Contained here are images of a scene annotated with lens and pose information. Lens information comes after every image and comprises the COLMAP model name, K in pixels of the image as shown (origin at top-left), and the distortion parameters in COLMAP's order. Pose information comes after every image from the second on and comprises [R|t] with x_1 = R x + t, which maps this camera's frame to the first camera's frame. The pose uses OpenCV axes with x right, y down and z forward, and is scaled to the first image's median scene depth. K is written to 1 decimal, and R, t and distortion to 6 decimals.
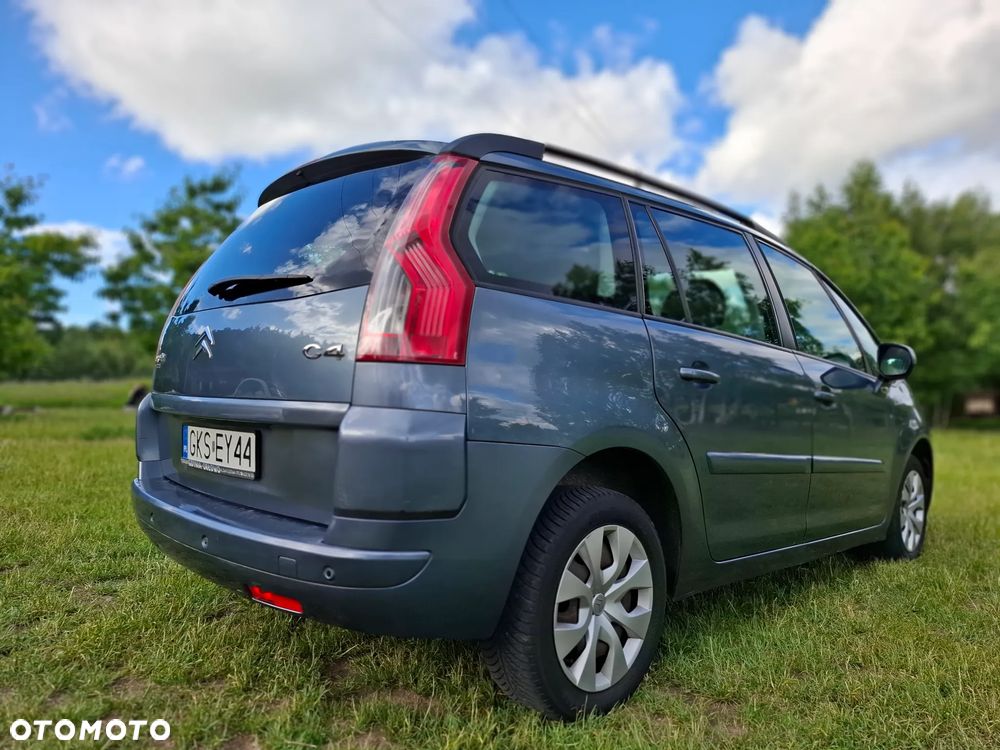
lens RADIAL K [[675.5, 0, 503.7], [0, 675.5, 369.9], [0, 0, 1]] dist [0.045893, -0.028121]
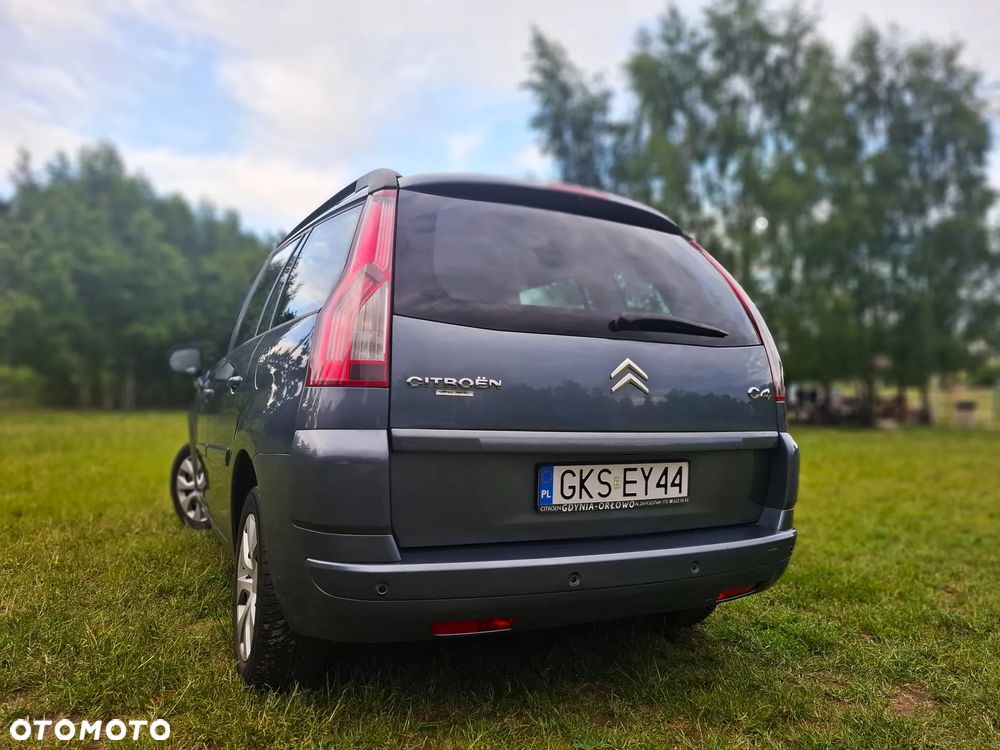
lens RADIAL K [[675.5, 0, 495.2], [0, 675.5, 364.7], [0, 0, 1]] dist [0.045893, -0.028121]
pose [[0.306429, 0.027776, 0.951488, -1.478434], [-0.056414, 0.998347, -0.010976, -0.036118], [-0.950220, -0.050314, 0.307489, 0.927931]]
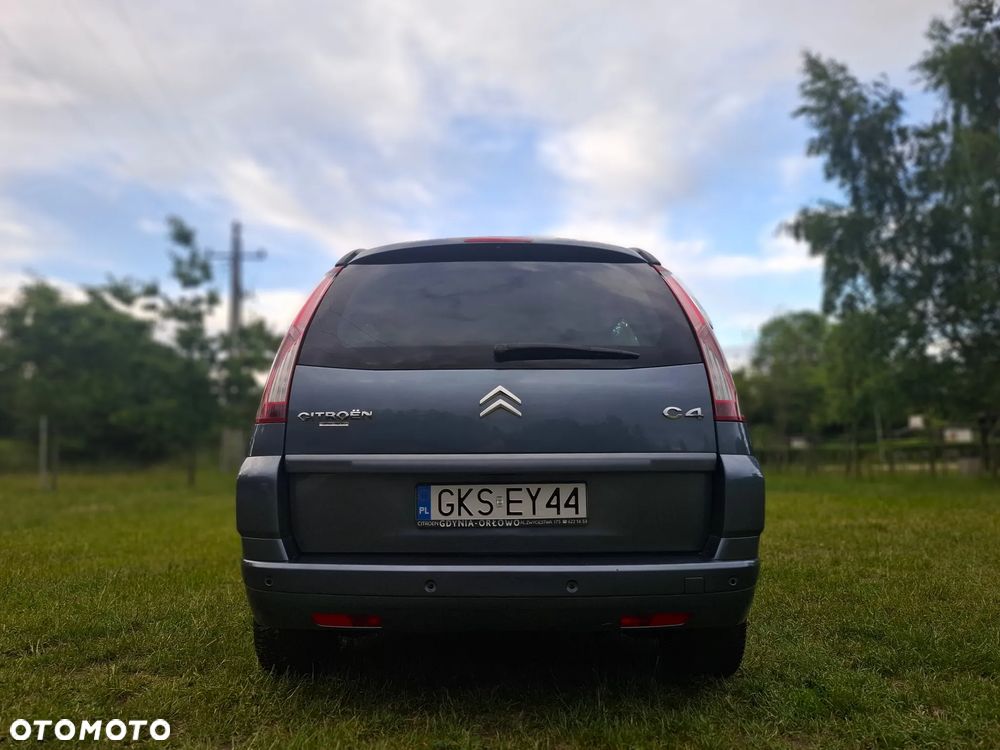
lens RADIAL K [[675.5, 0, 485.1], [0, 675.5, 350.7], [0, 0, 1]] dist [0.045893, -0.028121]
pose [[0.694161, 0.078069, 0.715573, -1.267612], [-0.002289, 0.994335, -0.106262, -0.007374], [-0.719816, 0.072126, 0.690408, 0.302820]]
